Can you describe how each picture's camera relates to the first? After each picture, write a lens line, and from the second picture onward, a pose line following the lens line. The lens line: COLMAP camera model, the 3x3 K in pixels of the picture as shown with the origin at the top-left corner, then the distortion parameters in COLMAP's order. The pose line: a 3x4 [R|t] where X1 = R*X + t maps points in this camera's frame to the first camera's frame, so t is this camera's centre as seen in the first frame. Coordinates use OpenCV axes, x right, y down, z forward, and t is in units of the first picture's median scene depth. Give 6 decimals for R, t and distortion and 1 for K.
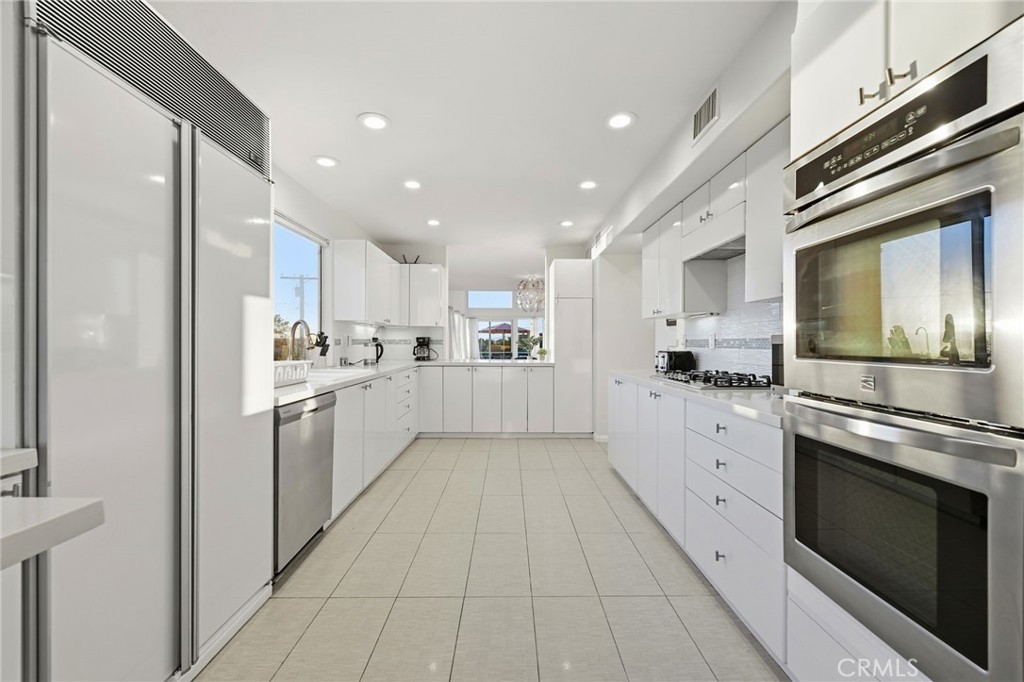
lens RADIAL K [[417.8, 0, 511.7], [0, 417.8, 340.2], [0, 0, 1]] dist [-0.000636, -0.000519]
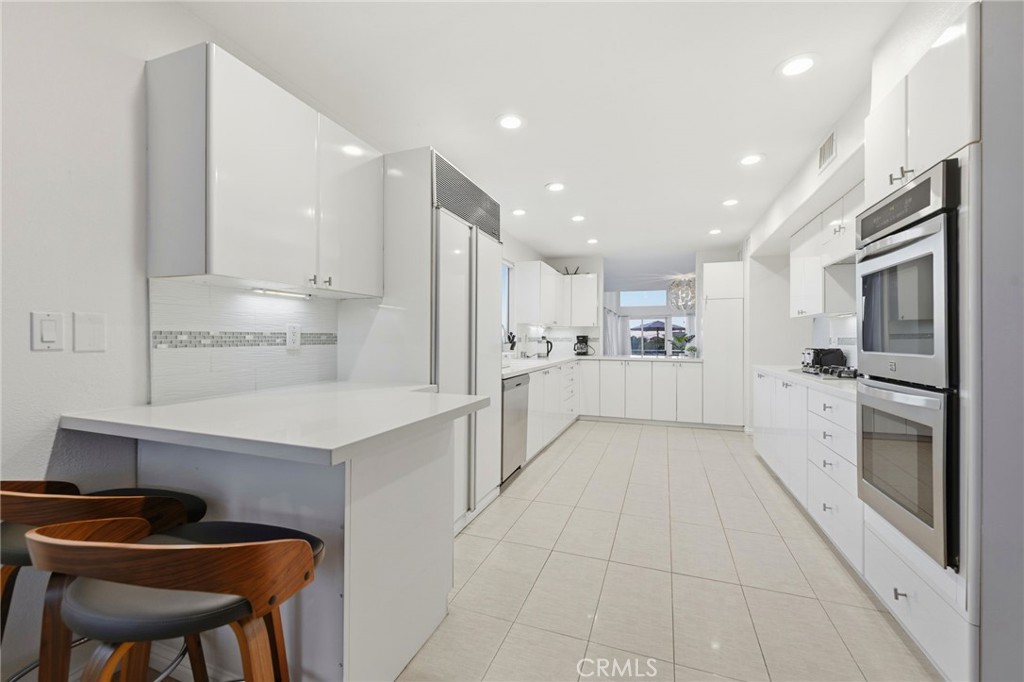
lens RADIAL K [[417.8, 0, 510.3], [0, 417.8, 337.7], [0, 0, 1]] dist [-0.000636, -0.000519]
pose [[0.936174, -0.000429, -0.351536, 0.021299], [0.000333, 1.000000, -0.000333, -0.001187], [0.351536, 0.000195, 0.936174, -0.281503]]
